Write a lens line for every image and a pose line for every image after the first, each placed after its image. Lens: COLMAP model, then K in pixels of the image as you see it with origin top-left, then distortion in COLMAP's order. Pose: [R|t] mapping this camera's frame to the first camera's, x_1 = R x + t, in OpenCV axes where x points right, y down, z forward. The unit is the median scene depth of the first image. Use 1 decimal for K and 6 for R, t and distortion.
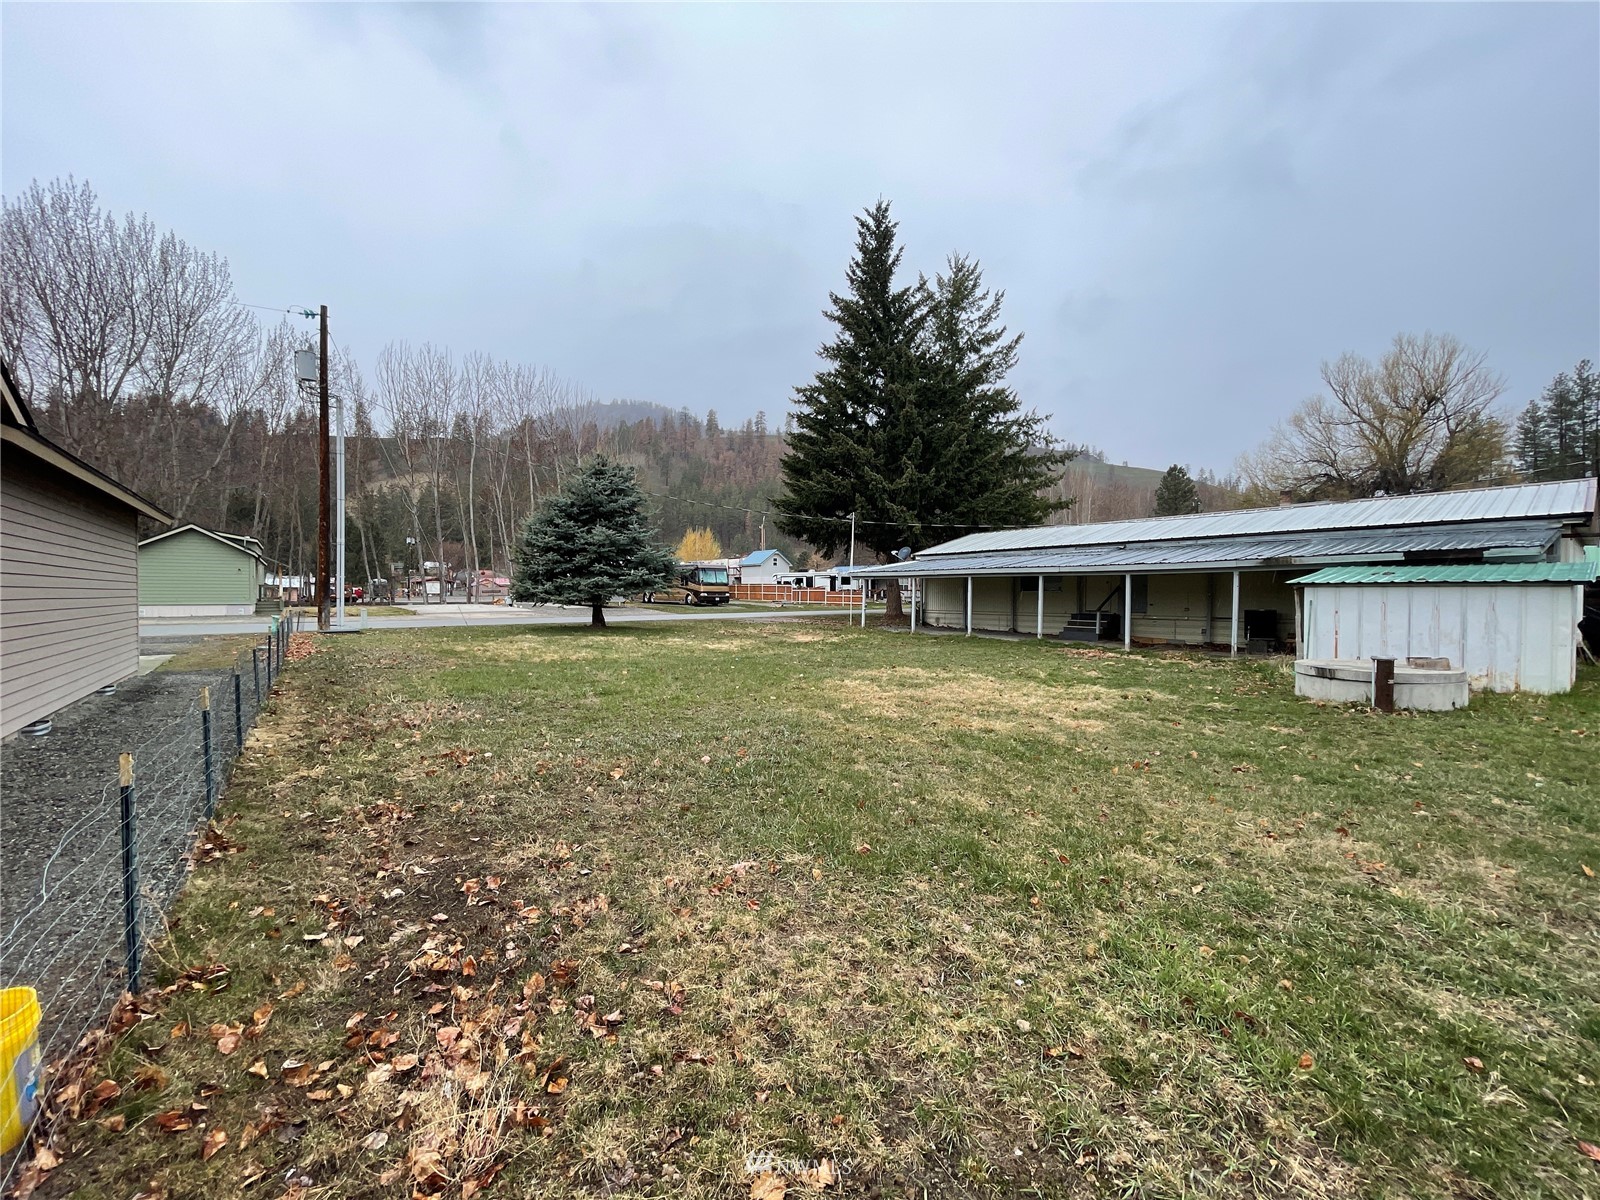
lens RADIAL K [[642.5, 0, 801.3], [0, 642.5, 597.3], [0, 0, 1]] dist [-0.002900, 0.000874]
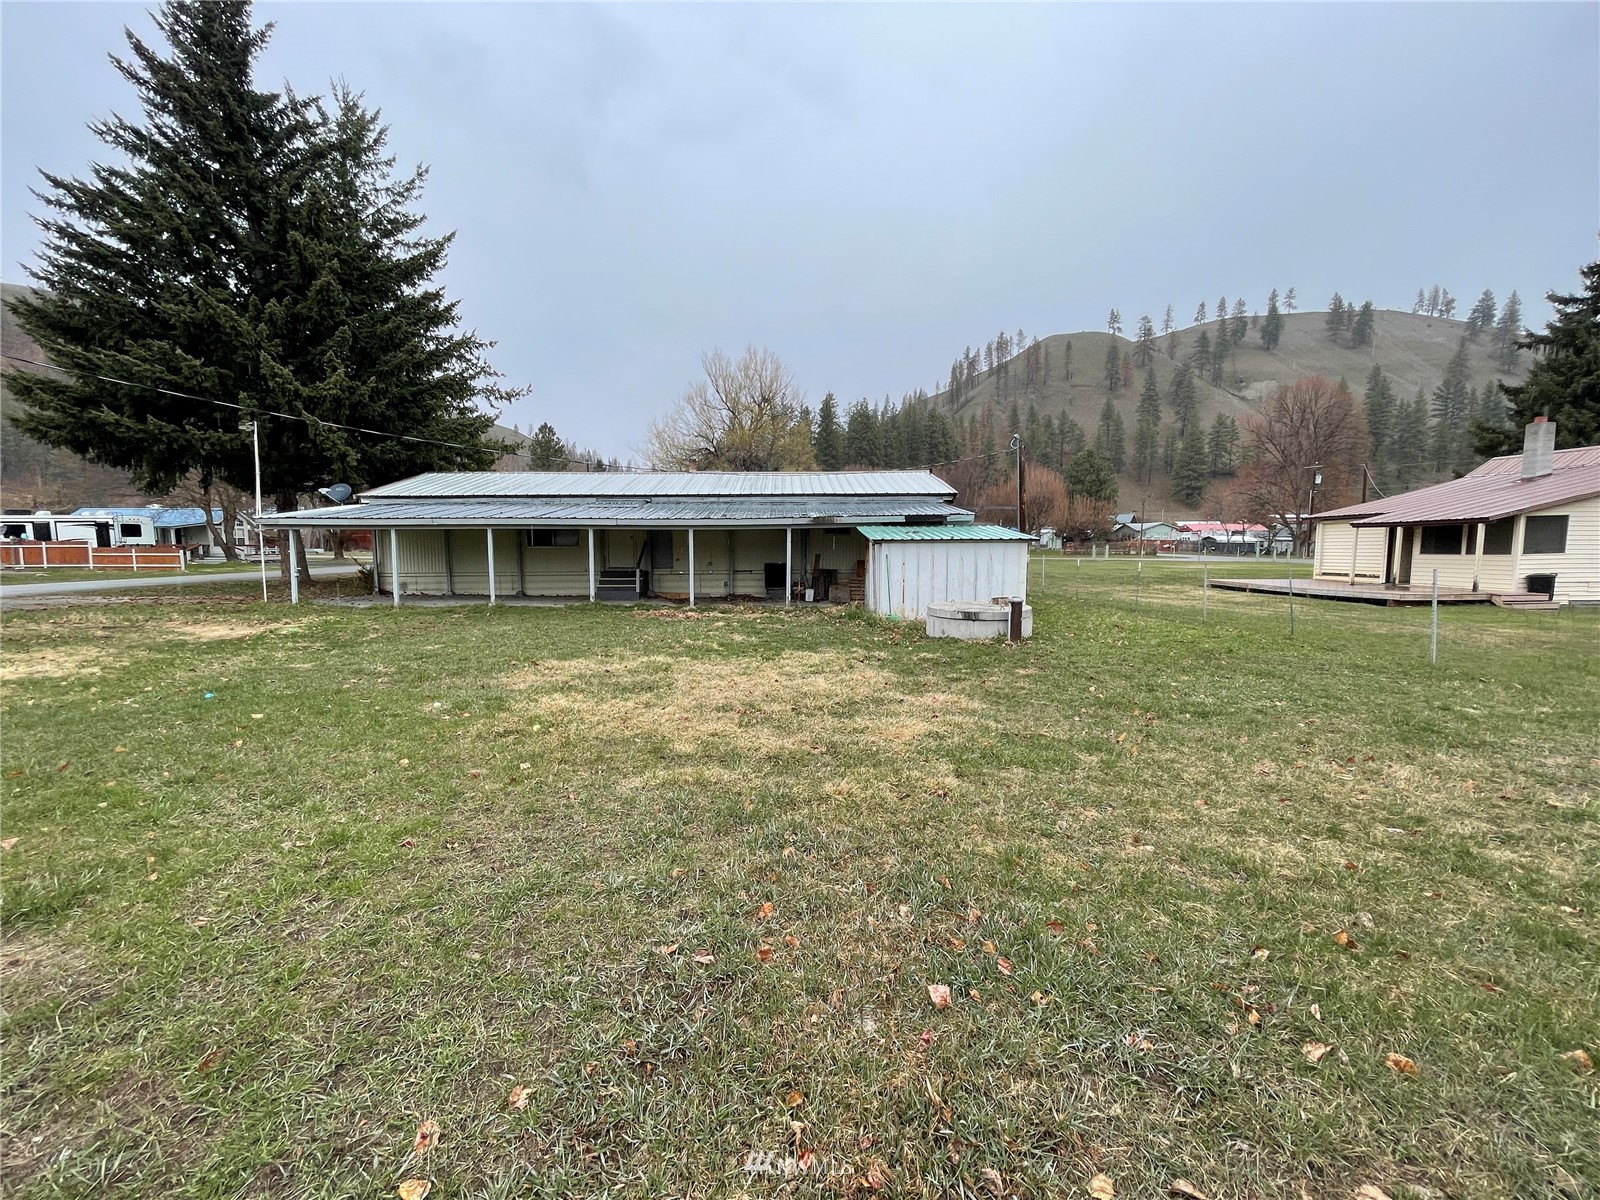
lens RADIAL K [[642.5, 0, 799.2], [0, 642.5, 601.7], [0, 0, 1]] dist [-0.002900, 0.000874]
pose [[0.599713, -0.072546, 0.796920, -0.085011], [0.010088, 0.996488, 0.083121, -0.002812], [-0.800151, -0.041809, 0.598339, 0.145958]]
